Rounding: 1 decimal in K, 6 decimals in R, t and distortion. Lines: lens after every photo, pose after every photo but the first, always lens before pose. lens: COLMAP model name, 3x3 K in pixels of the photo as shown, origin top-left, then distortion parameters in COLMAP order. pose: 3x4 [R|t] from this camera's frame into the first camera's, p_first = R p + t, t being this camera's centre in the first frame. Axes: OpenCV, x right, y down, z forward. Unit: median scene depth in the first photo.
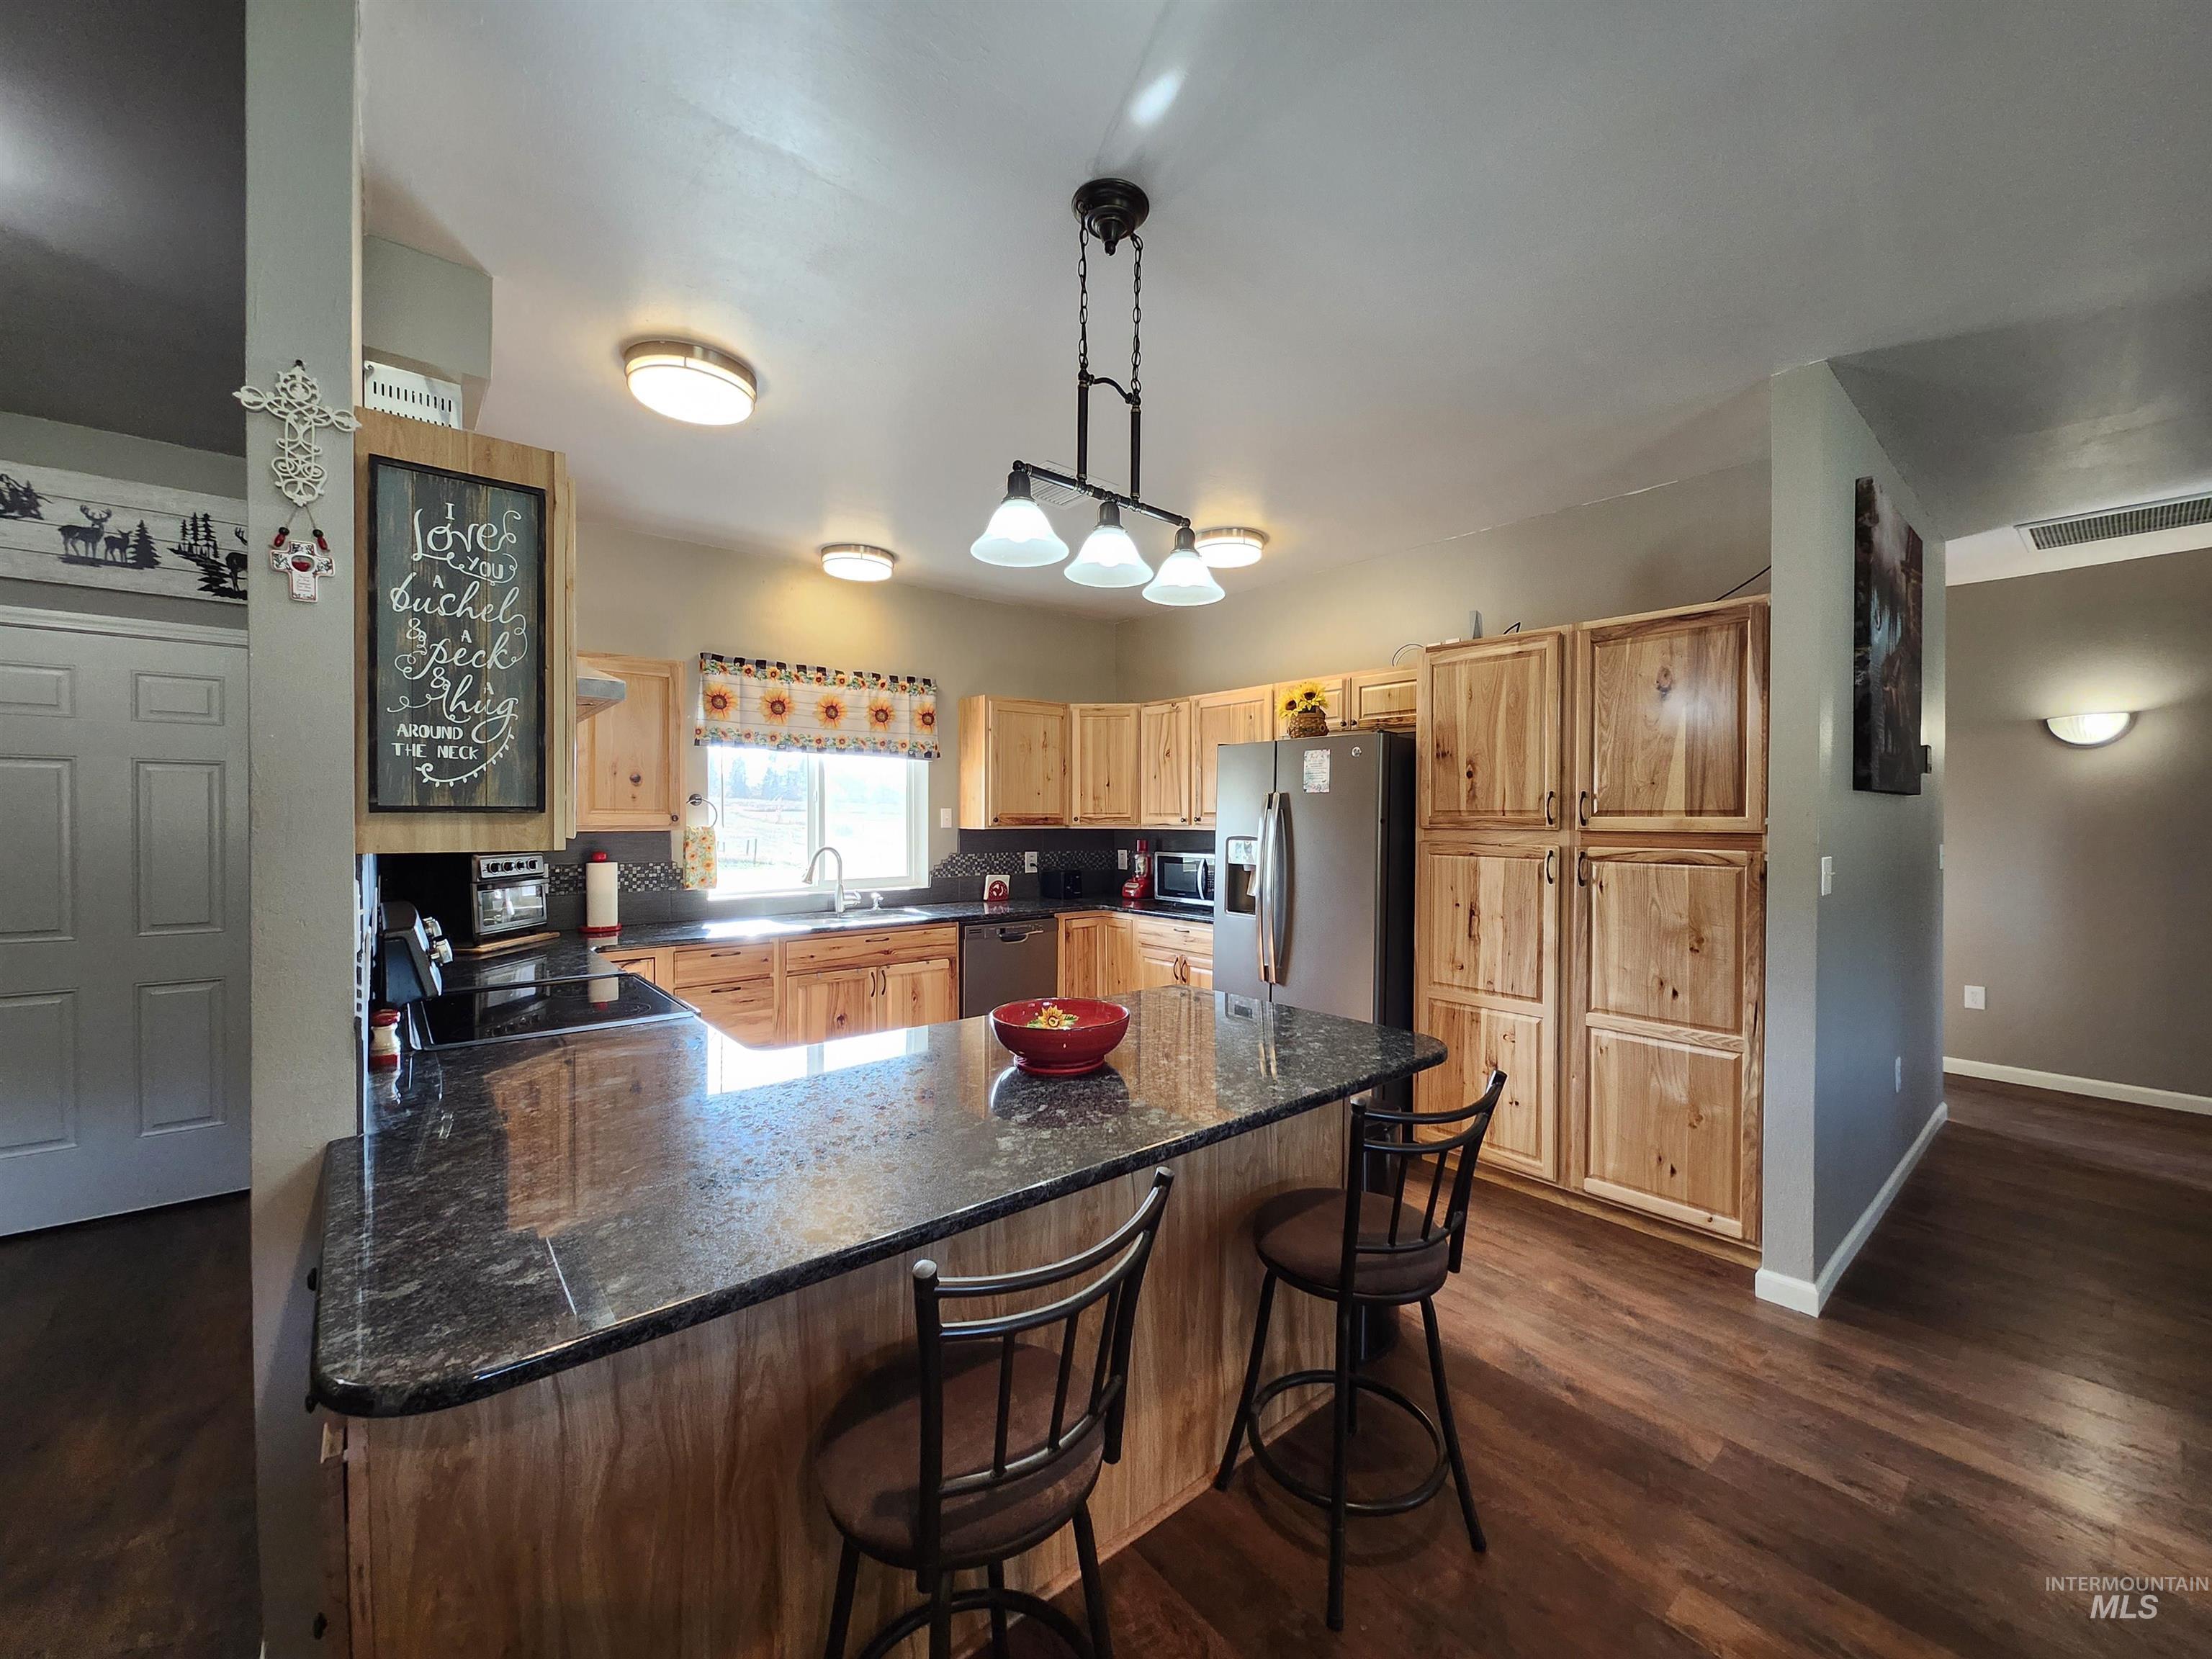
lens RADIAL K [[866.3, 0, 1130.7], [0, 866.3, 824.6], [0, 0, 1]] dist [-0.000526, -0.003935]
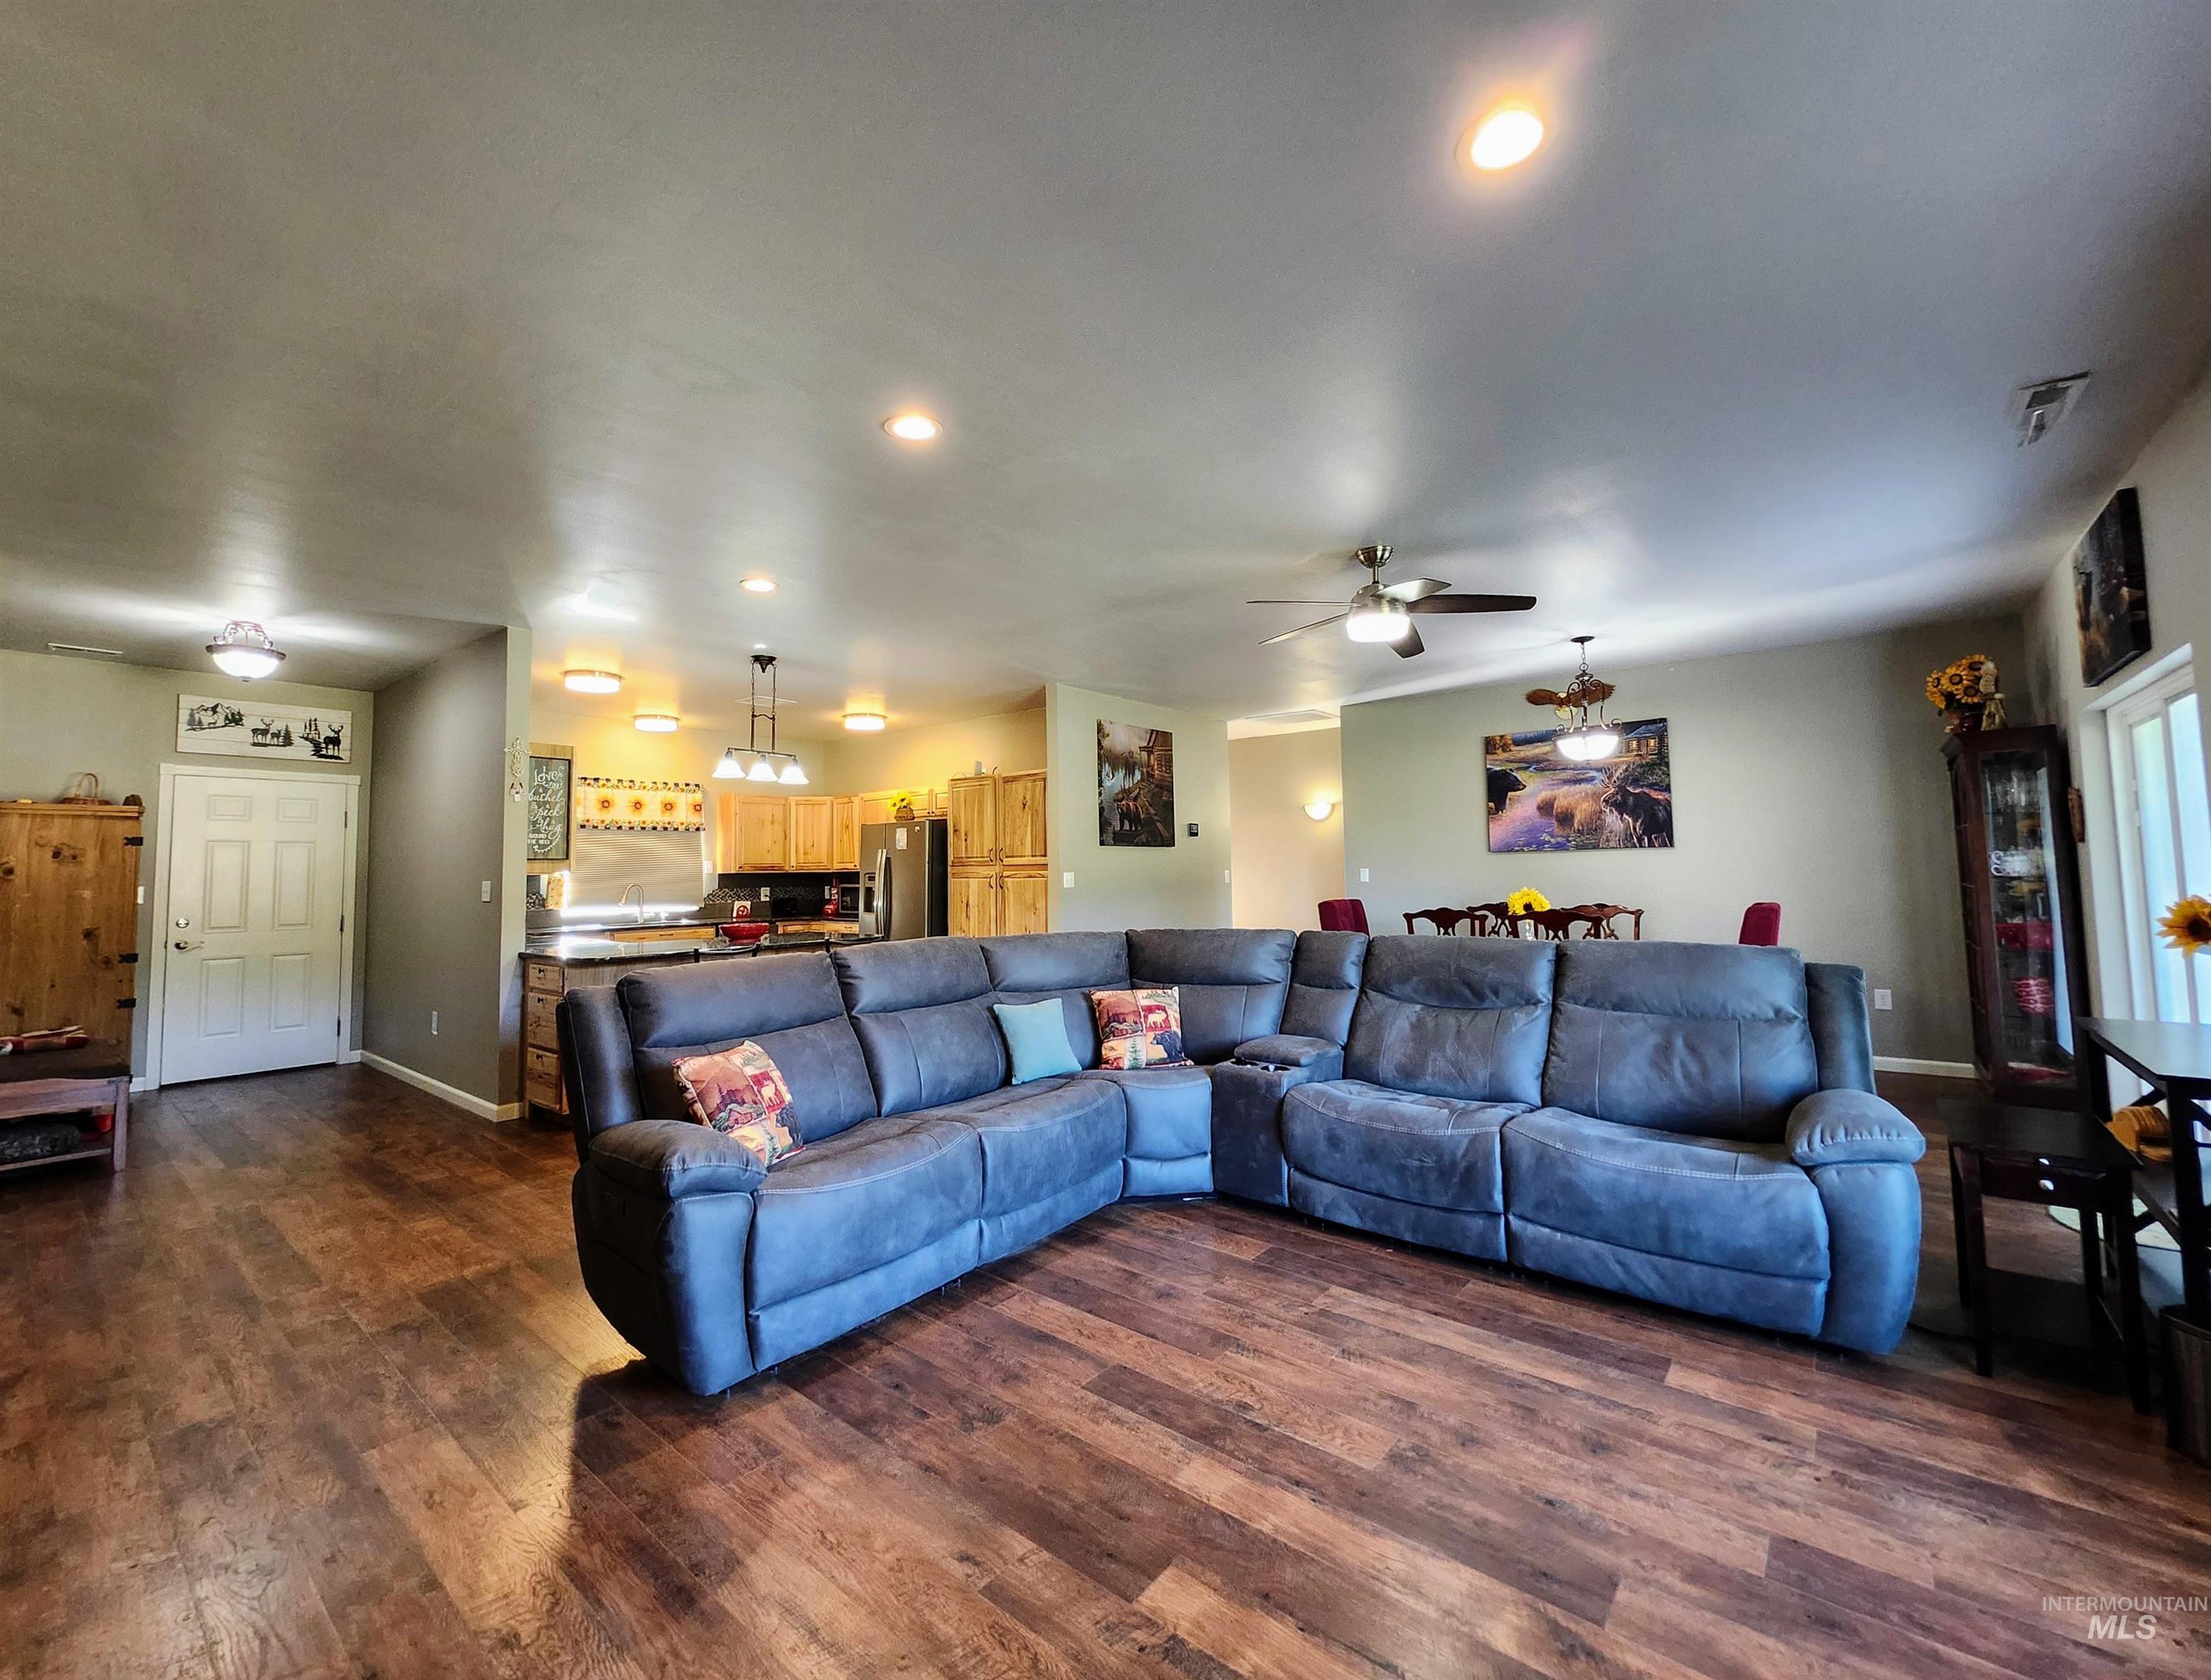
lens RADIAL K [[918.1, 0, 1092.9], [0, 918.1, 819.6], [0, 0, 1]] dist [0.003661, 0.000127]
pose [[0.984313, -0.007410, 0.176275, 0.246545], [0.019217, 0.997676, -0.065367, 0.037731], [-0.175381, 0.067729, 0.982168, -1.056489]]
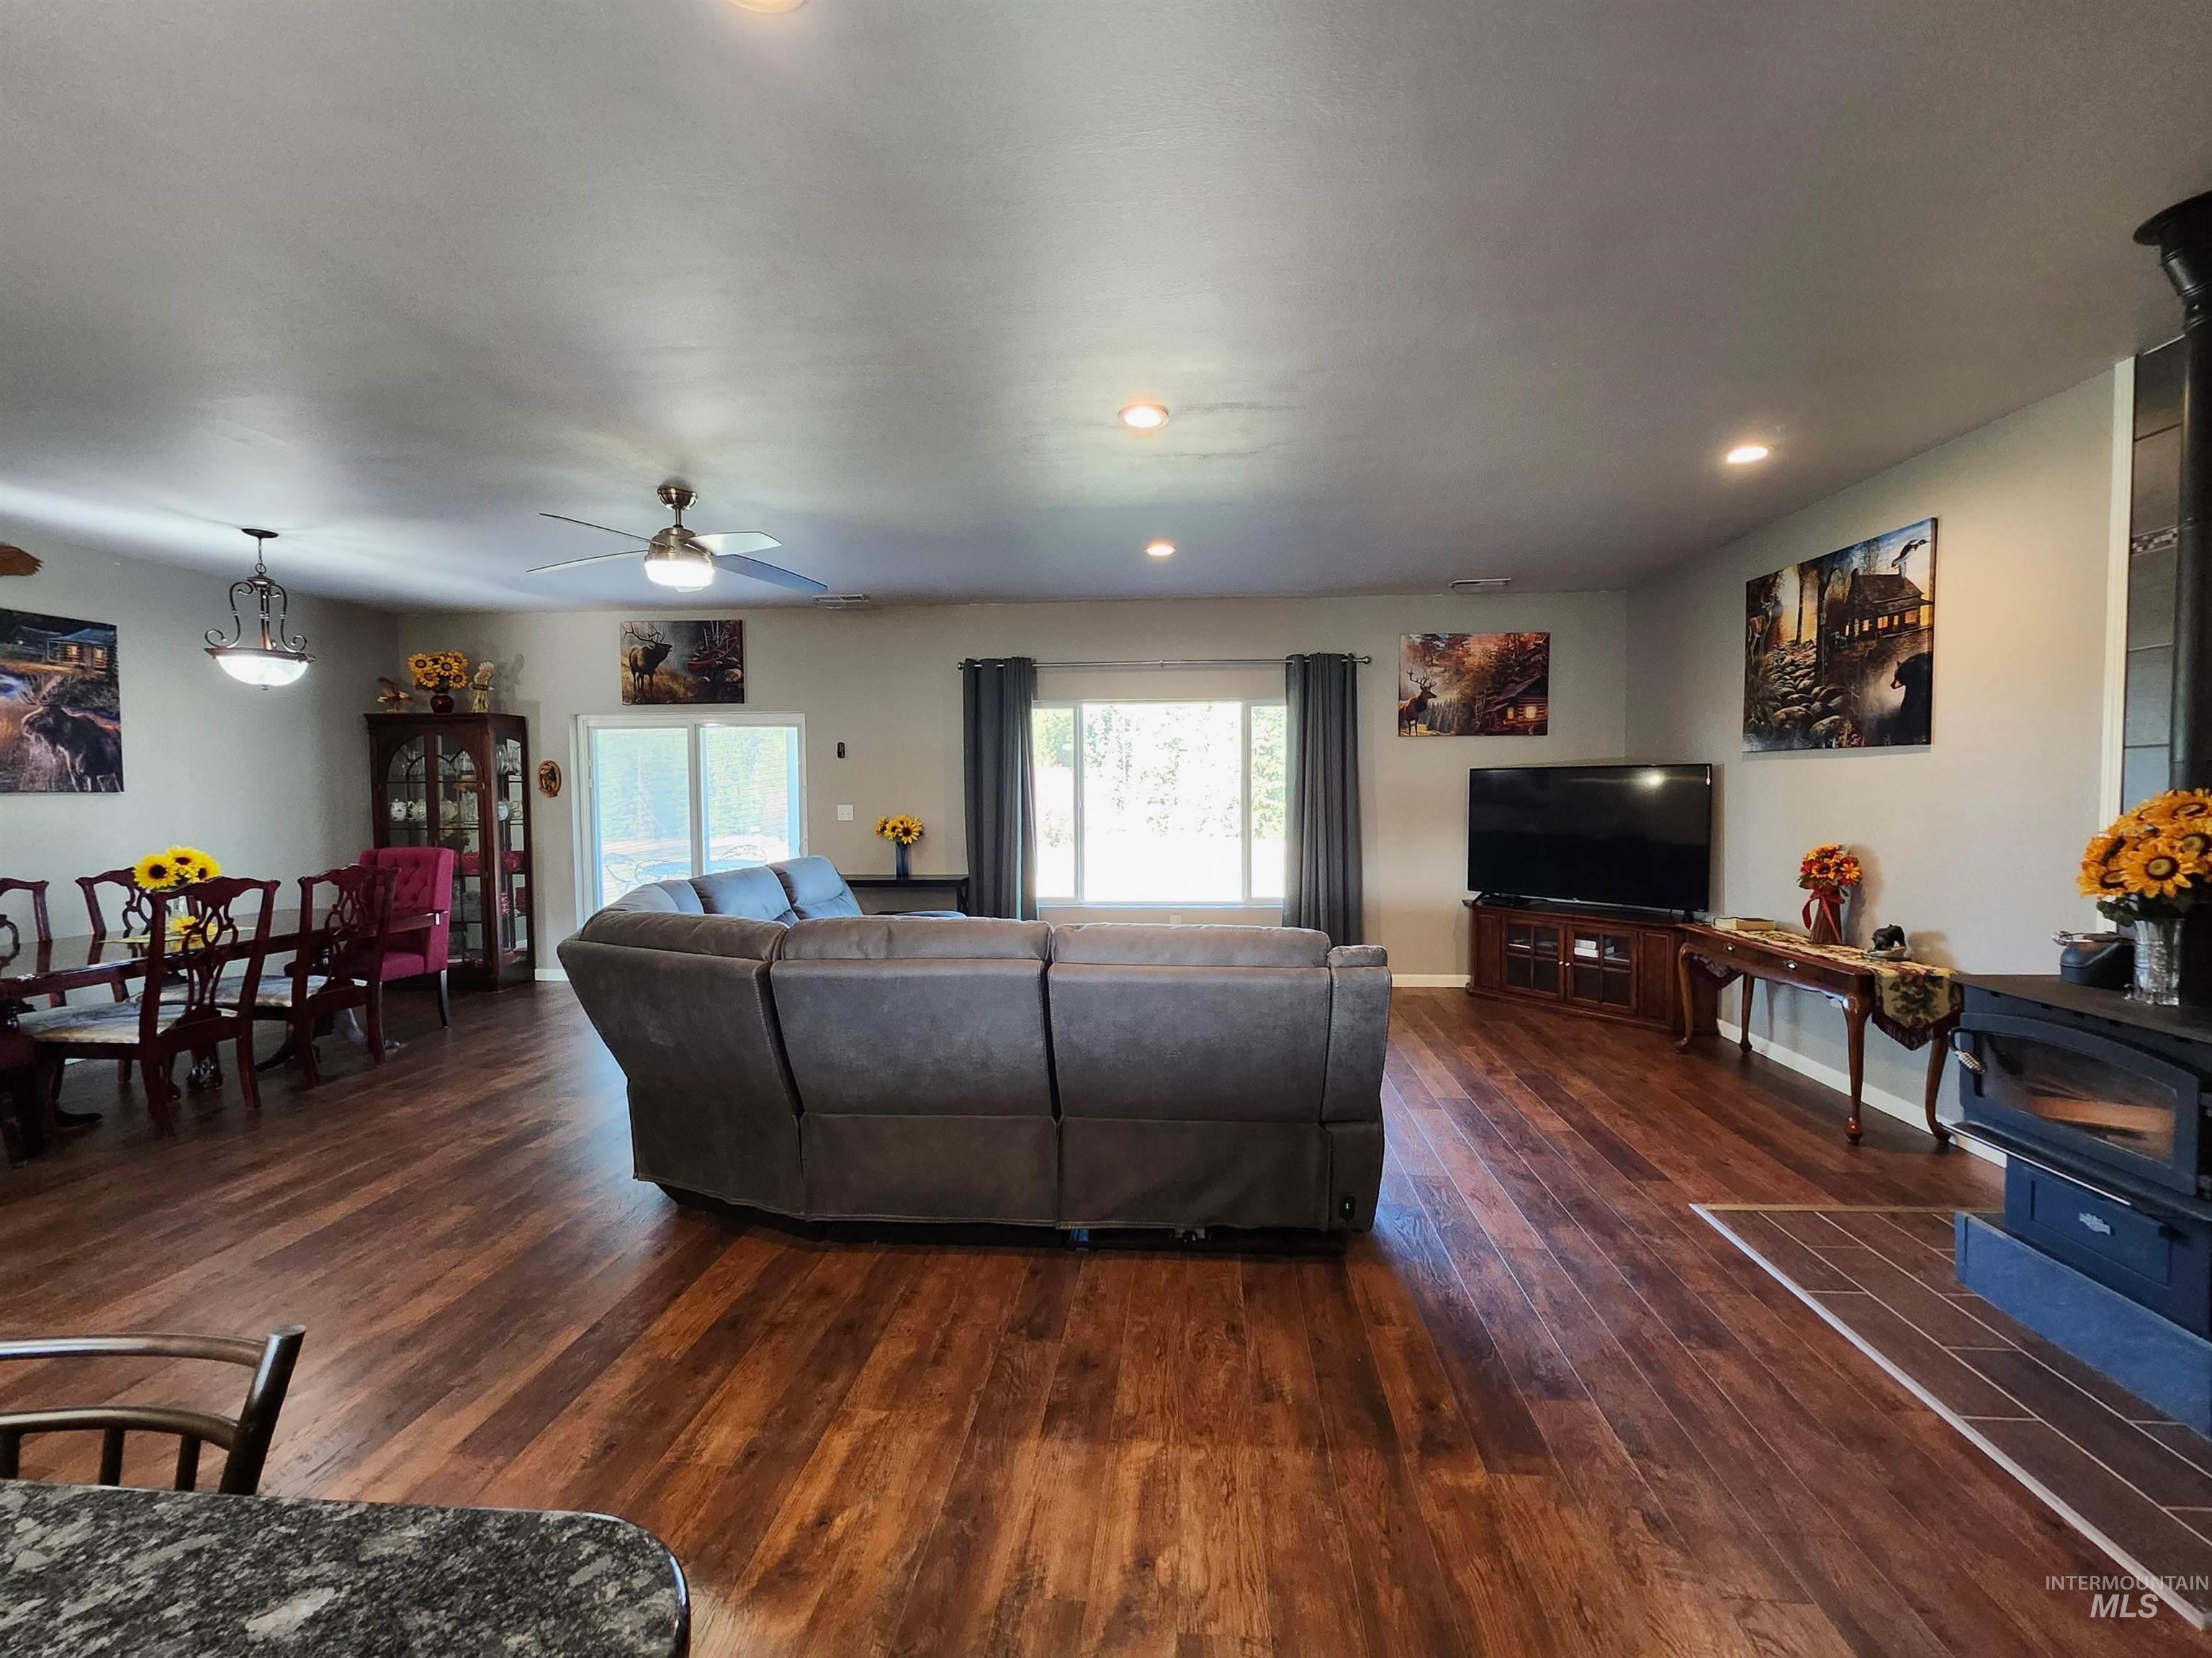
lens RADIAL K [[888.8, 0, 1133.8], [0, 888.8, 822.0], [0, 0, 1]] dist [0.002938, -0.003850]
pose [[-0.715435, -0.022488, 0.698317, -0.308112], [0.010952, 0.998998, 0.043391, 0.004106], [-0.698594, 0.038692, -0.714472, 0.227078]]
